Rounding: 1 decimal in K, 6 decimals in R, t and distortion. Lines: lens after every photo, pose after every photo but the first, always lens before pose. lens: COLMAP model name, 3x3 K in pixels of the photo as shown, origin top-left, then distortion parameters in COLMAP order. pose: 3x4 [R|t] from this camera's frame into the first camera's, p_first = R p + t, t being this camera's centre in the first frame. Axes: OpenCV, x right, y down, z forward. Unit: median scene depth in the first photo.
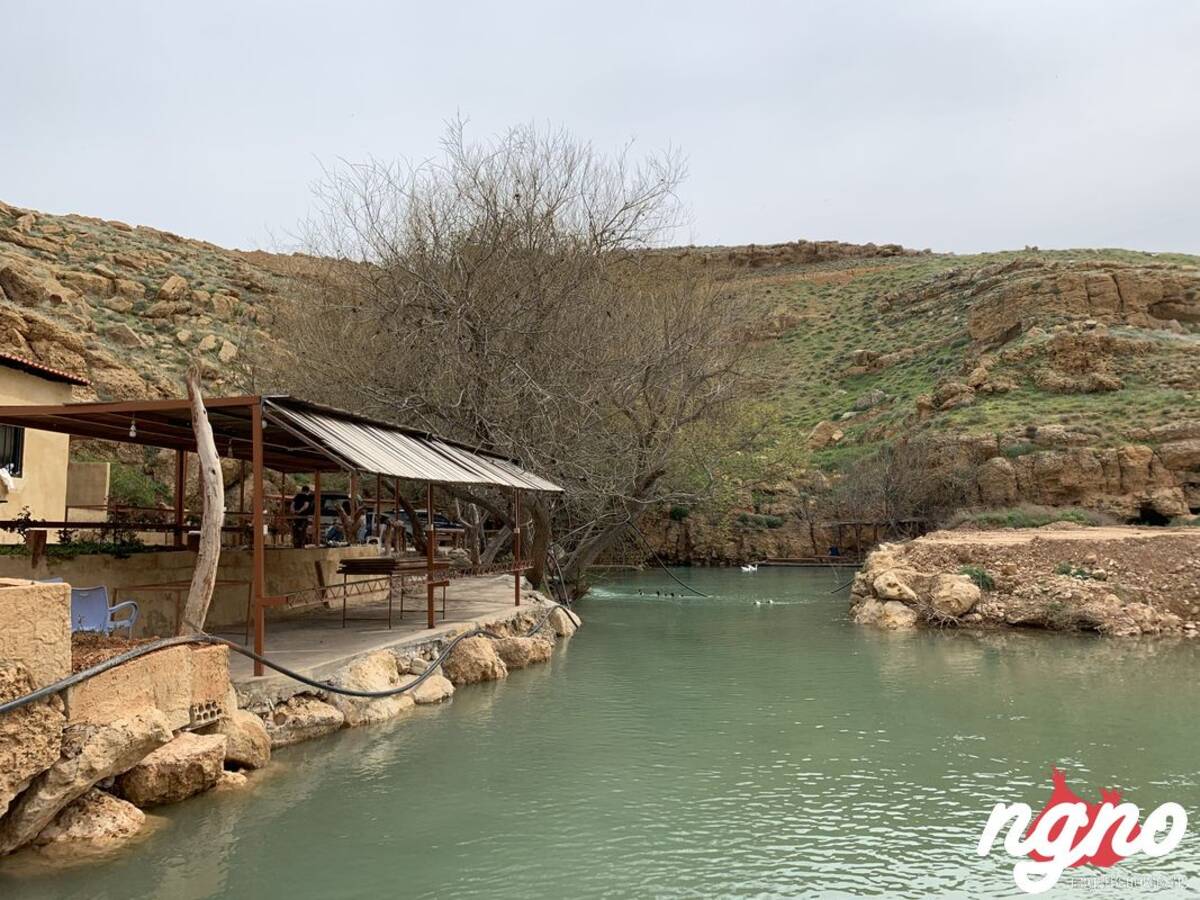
lens RADIAL K [[933.2, 0, 603.5], [0, 933.2, 429.7], [0, 0, 1]] dist [0.028646, -0.019970]
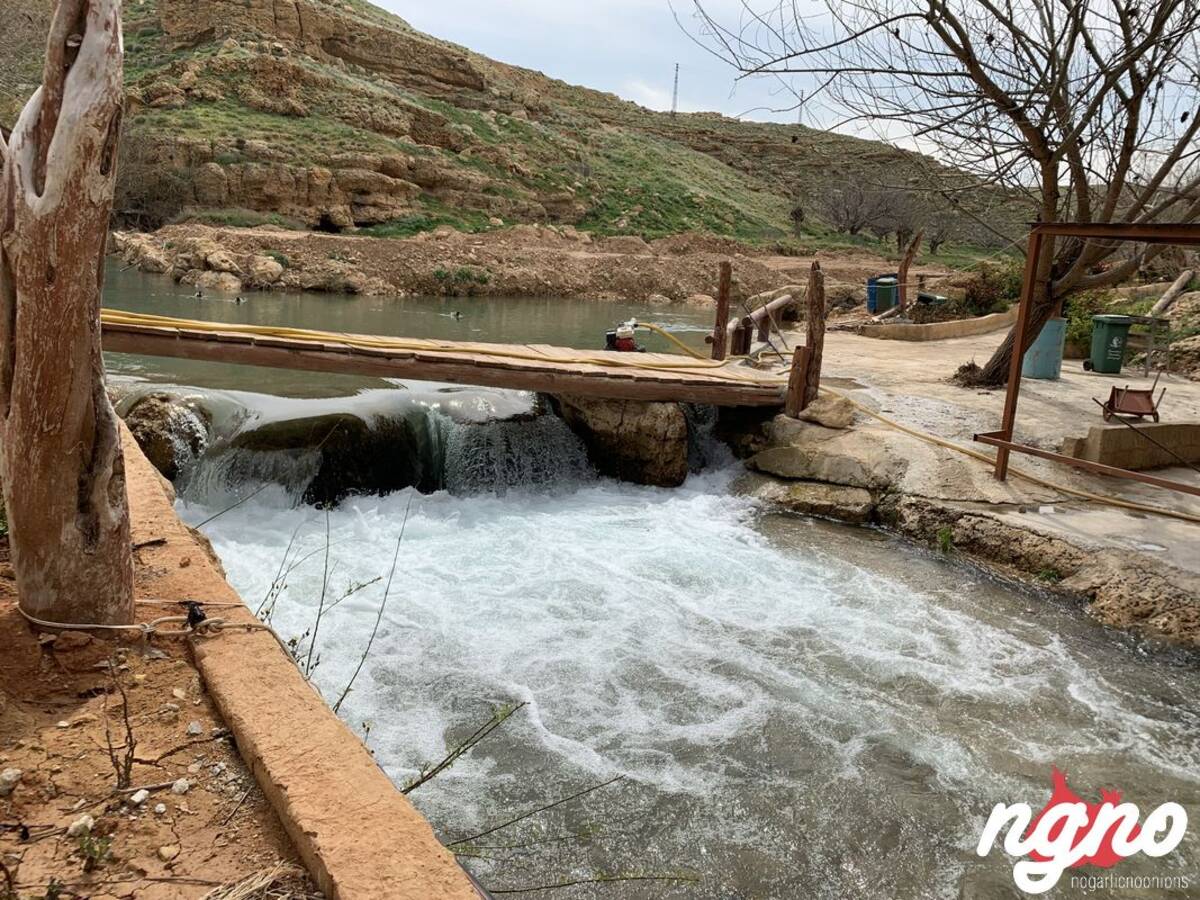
lens RADIAL K [[933.2, 0, 598.6], [0, 933.2, 448.7], [0, 0, 1]] dist [0.028646, -0.019970]
pose [[0.657386, -0.097990, 0.747156, -0.171545], [-0.154285, 0.953002, 0.260735, -0.009817], [-0.737591, -0.286678, 0.611372, -0.159568]]
